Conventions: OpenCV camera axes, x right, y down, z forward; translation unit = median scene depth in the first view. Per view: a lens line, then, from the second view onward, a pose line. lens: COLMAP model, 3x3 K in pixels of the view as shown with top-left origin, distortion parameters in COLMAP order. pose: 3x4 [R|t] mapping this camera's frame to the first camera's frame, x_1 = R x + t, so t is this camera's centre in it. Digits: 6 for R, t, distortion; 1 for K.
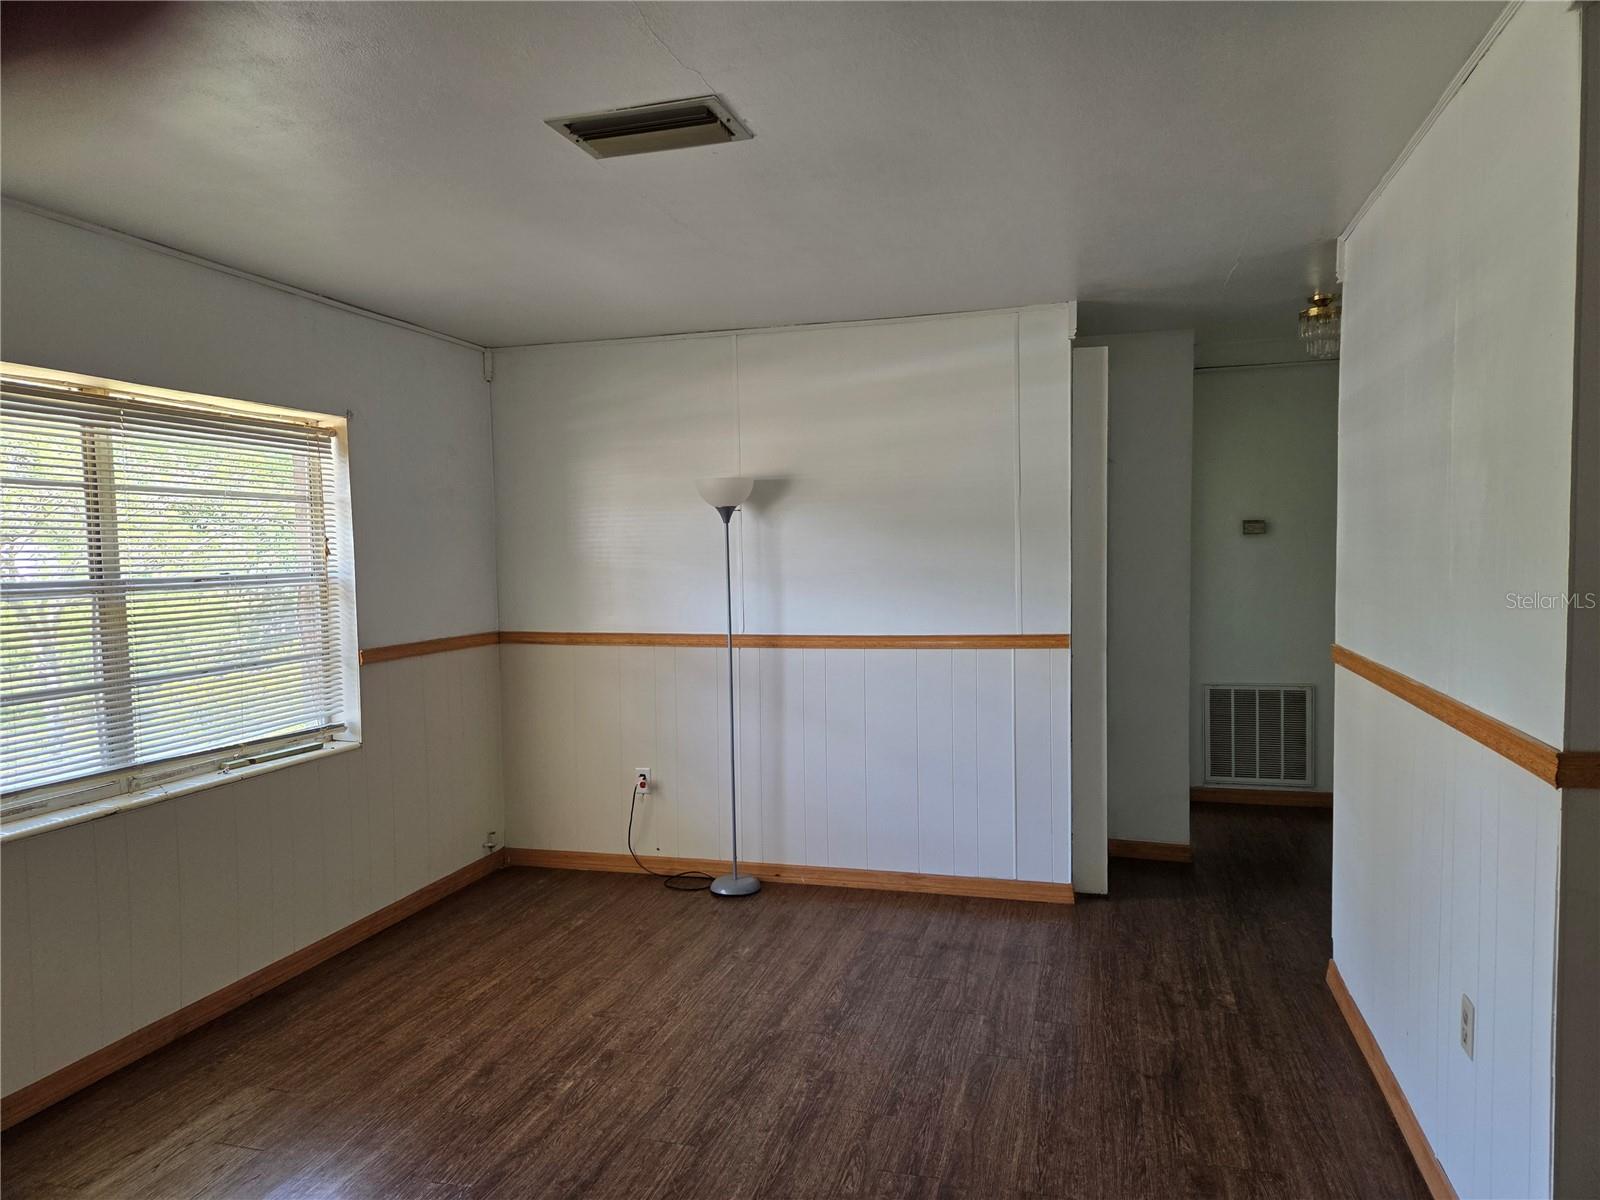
lens RADIAL K [[1086.2, 0, 800.8], [0, 1086.2, 604.4], [0, 0, 1]] dist [0.050619, -0.040081]
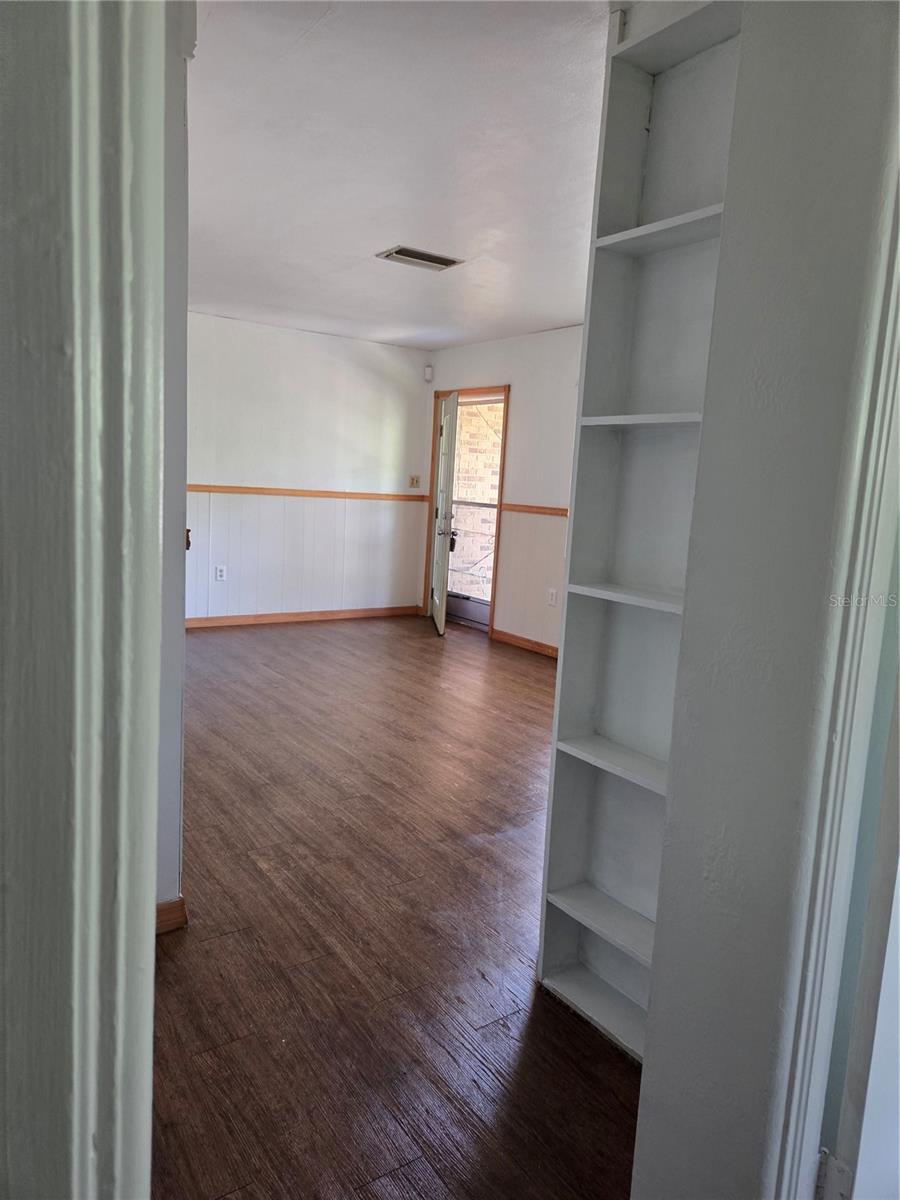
lens RADIAL K [[814.6, 0, 449.7], [0, 814.6, 595.3], [0, 0, 1]] dist [0.050619, -0.040081]
pose [[-0.636287, 0.097532, -0.765263, 0.862540], [-0.077980, 0.978764, 0.189580, -0.053803], [0.767501, 0.180302, -0.615169, 1.594071]]
